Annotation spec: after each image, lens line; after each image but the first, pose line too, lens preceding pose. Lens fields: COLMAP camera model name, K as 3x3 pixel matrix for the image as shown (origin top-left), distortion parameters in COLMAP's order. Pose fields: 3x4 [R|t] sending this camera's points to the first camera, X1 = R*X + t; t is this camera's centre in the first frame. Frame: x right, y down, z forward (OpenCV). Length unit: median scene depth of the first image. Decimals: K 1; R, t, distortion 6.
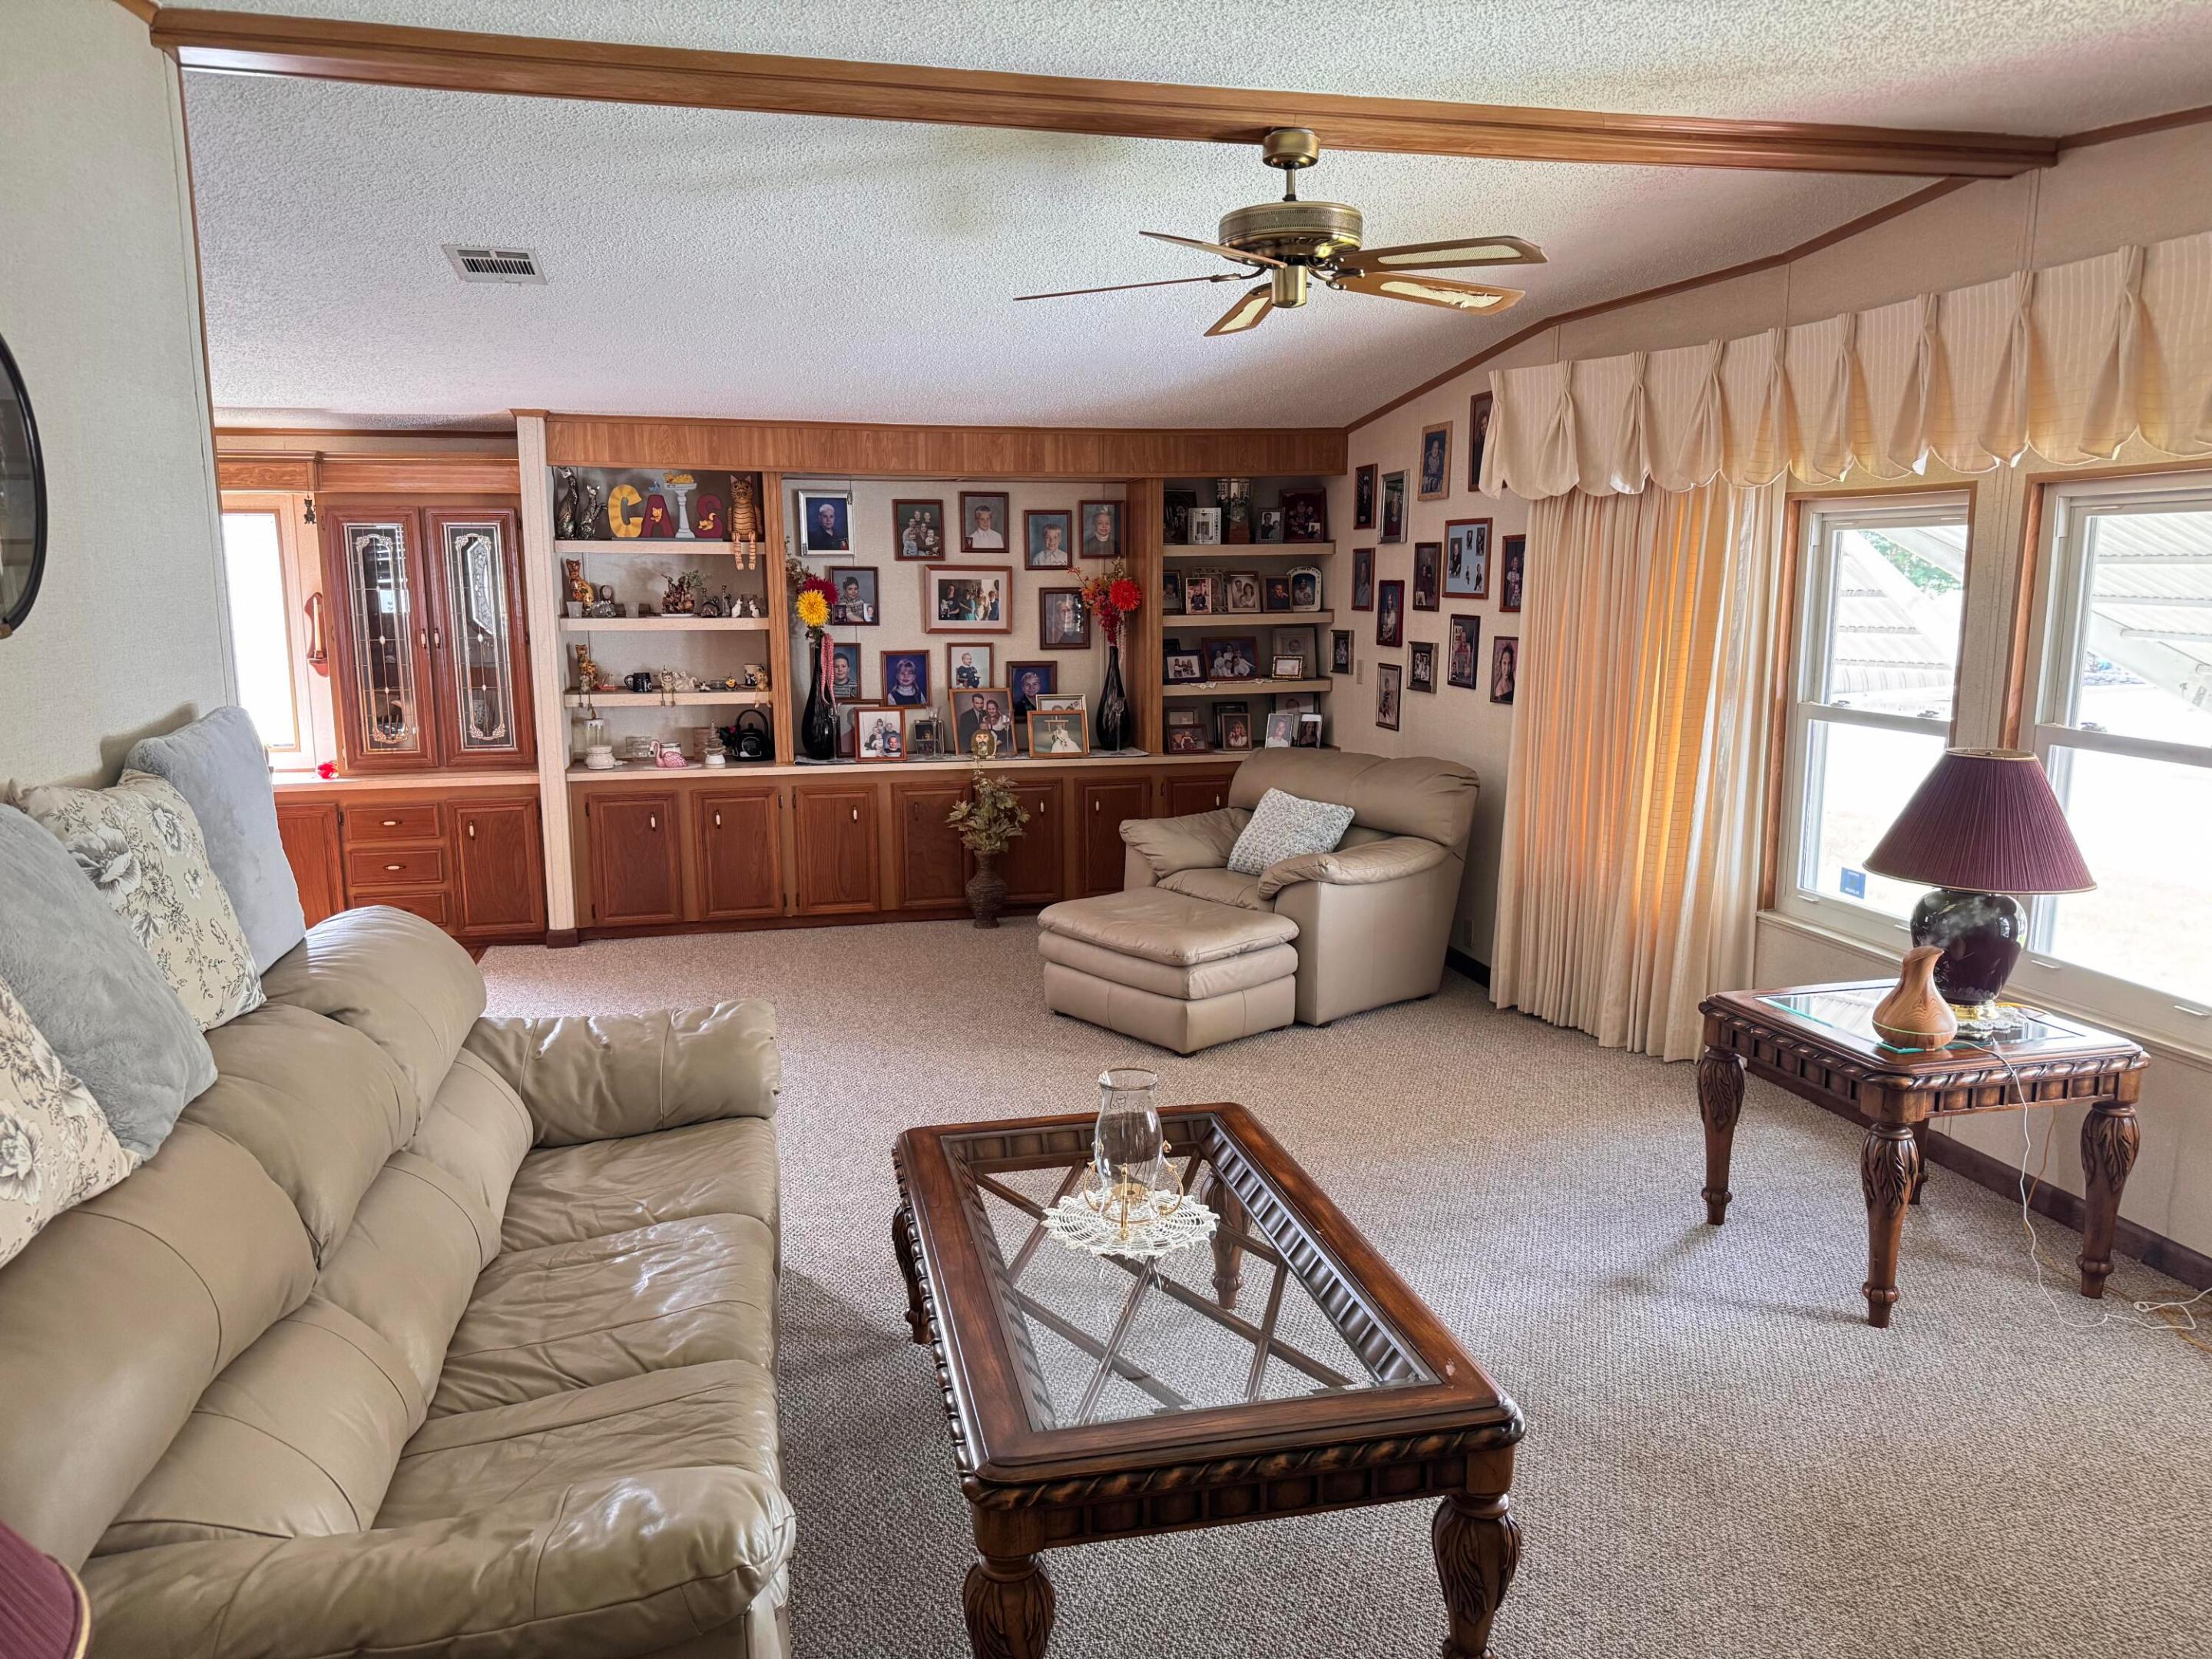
lens RADIAL K [[1555.6, 0, 1106.0], [0, 1555.6, 829.5], [0, 0, 1]] dist [0.081954, -0.102563]
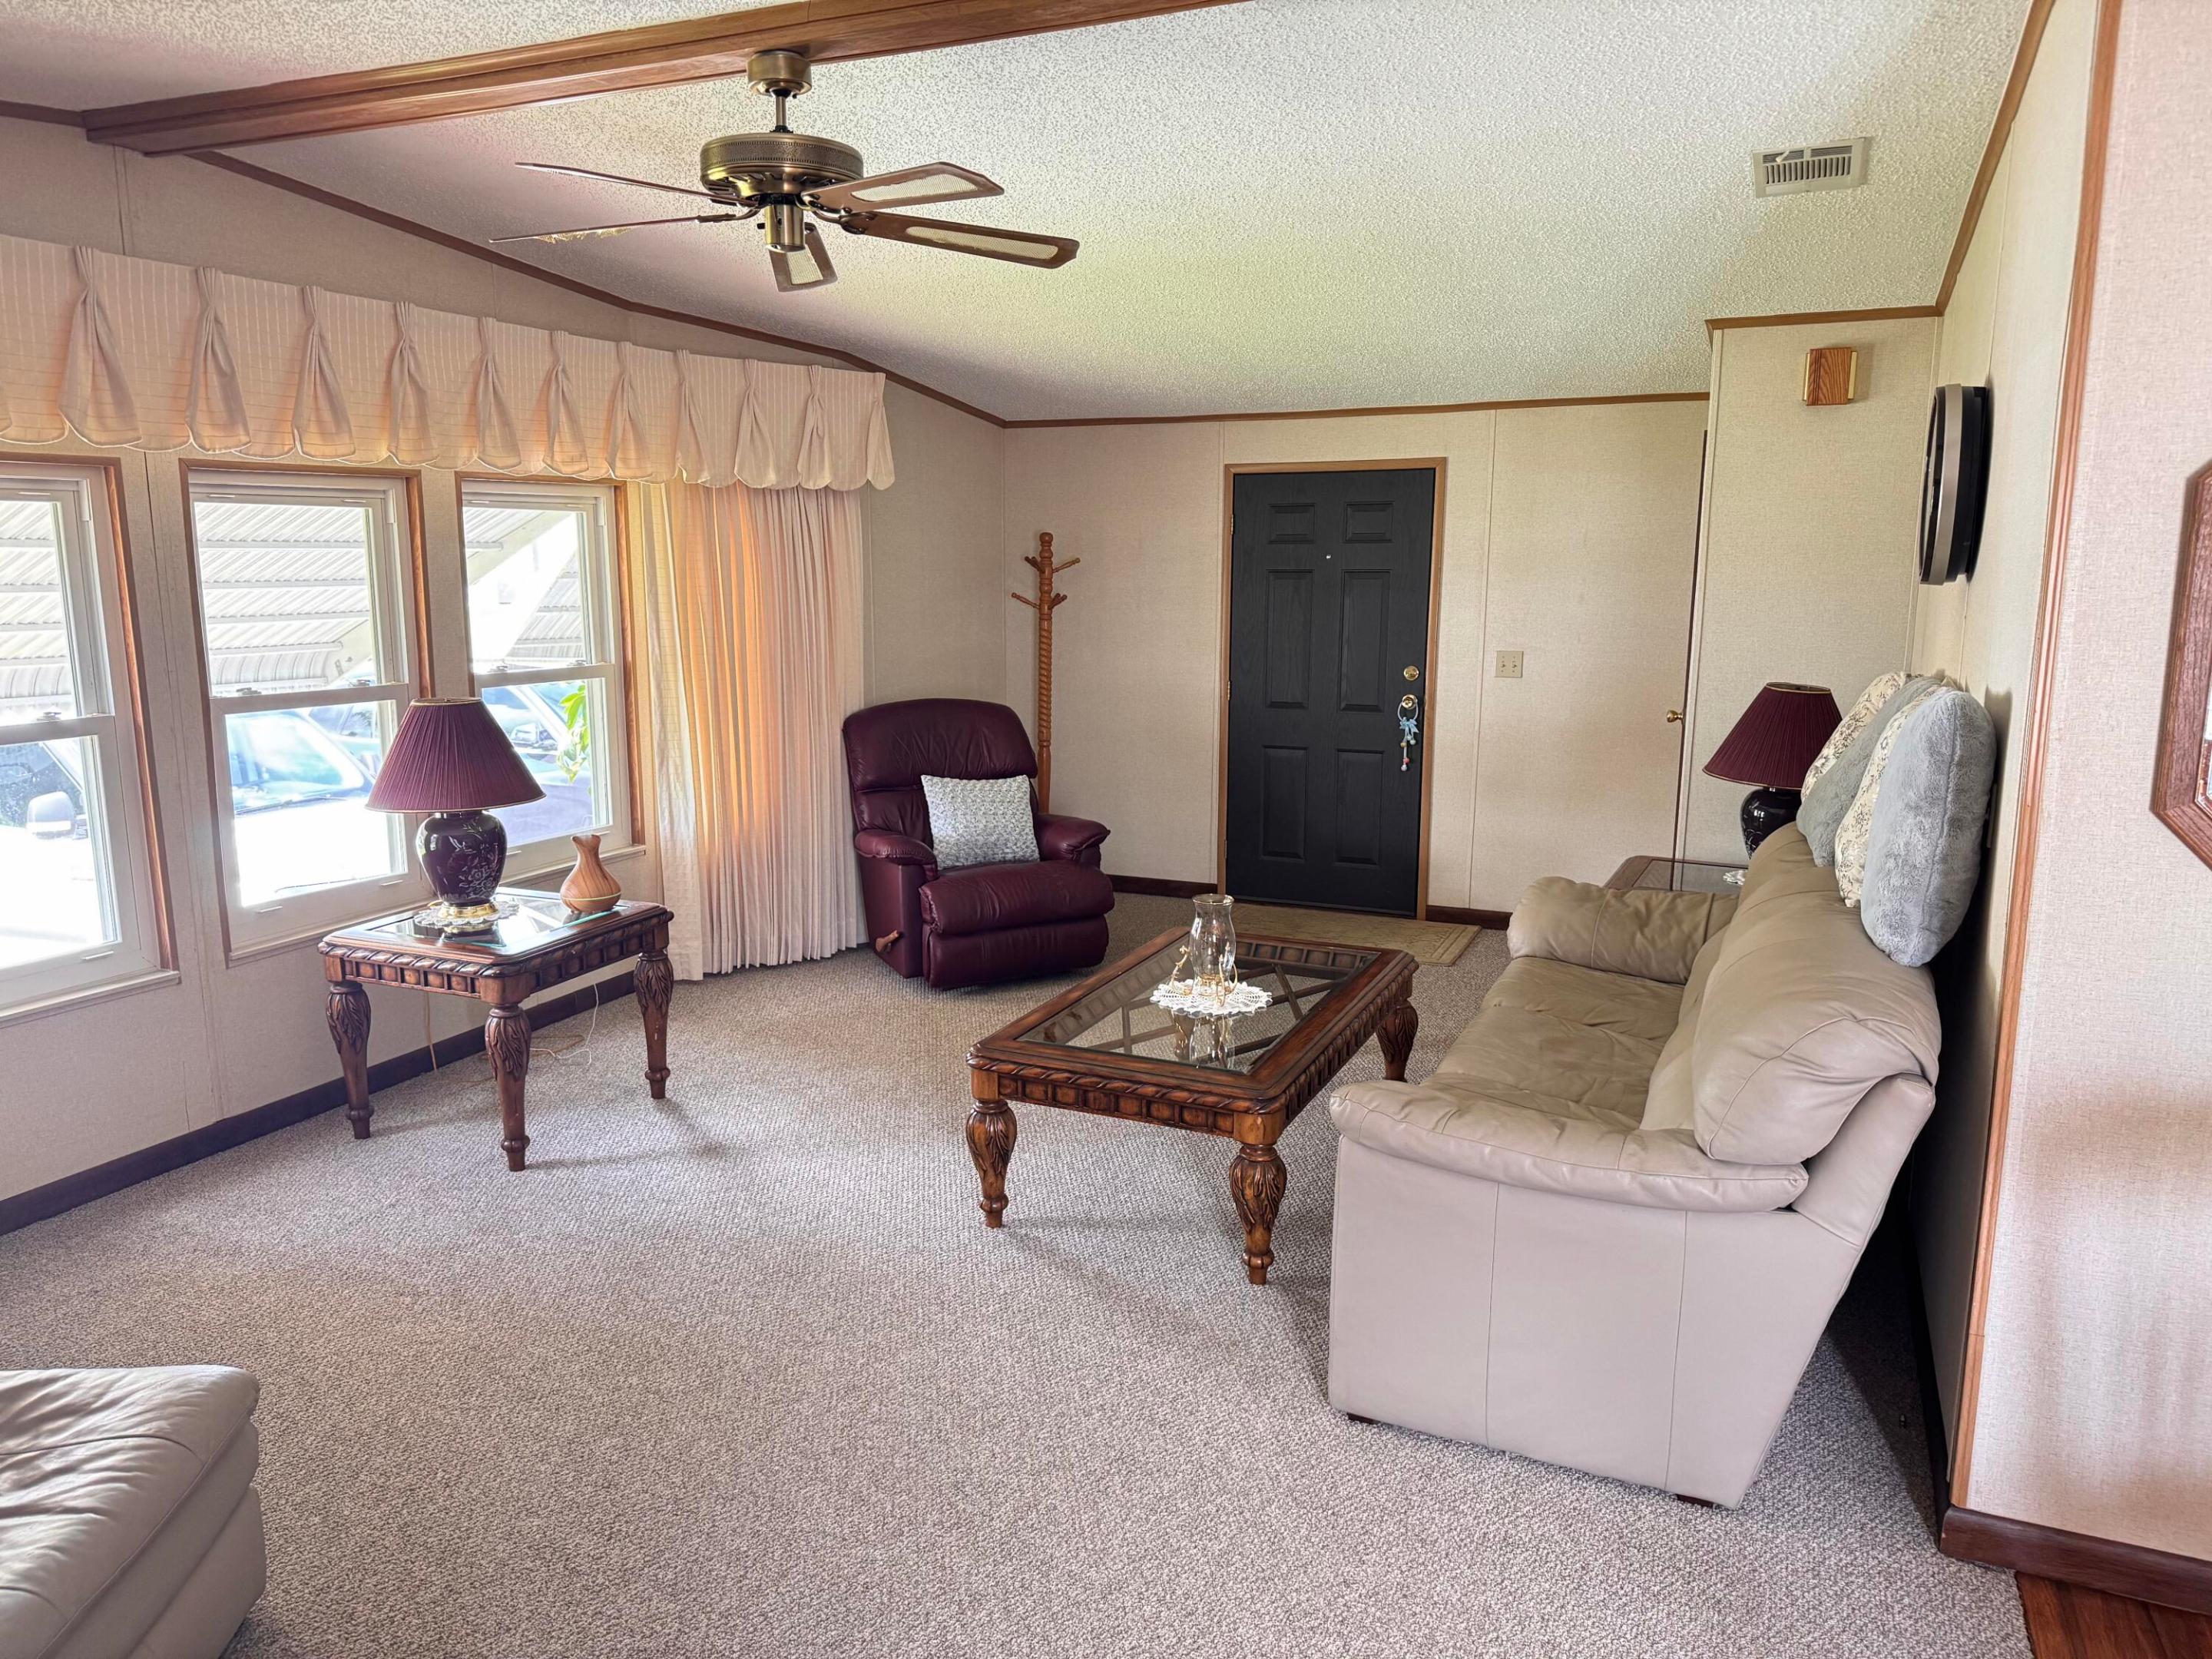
lens RADIAL K [[1555.6, 0, 1106.0], [0, 1555.6, 829.5], [0, 0, 1]] dist [0.081954, -0.102563]
pose [[-0.804440, -0.100354, 0.585495, -0.649683], [0.092402, 0.952491, 0.290213, -0.293708], [-0.586803, 0.287560, -0.756949, 1.864734]]
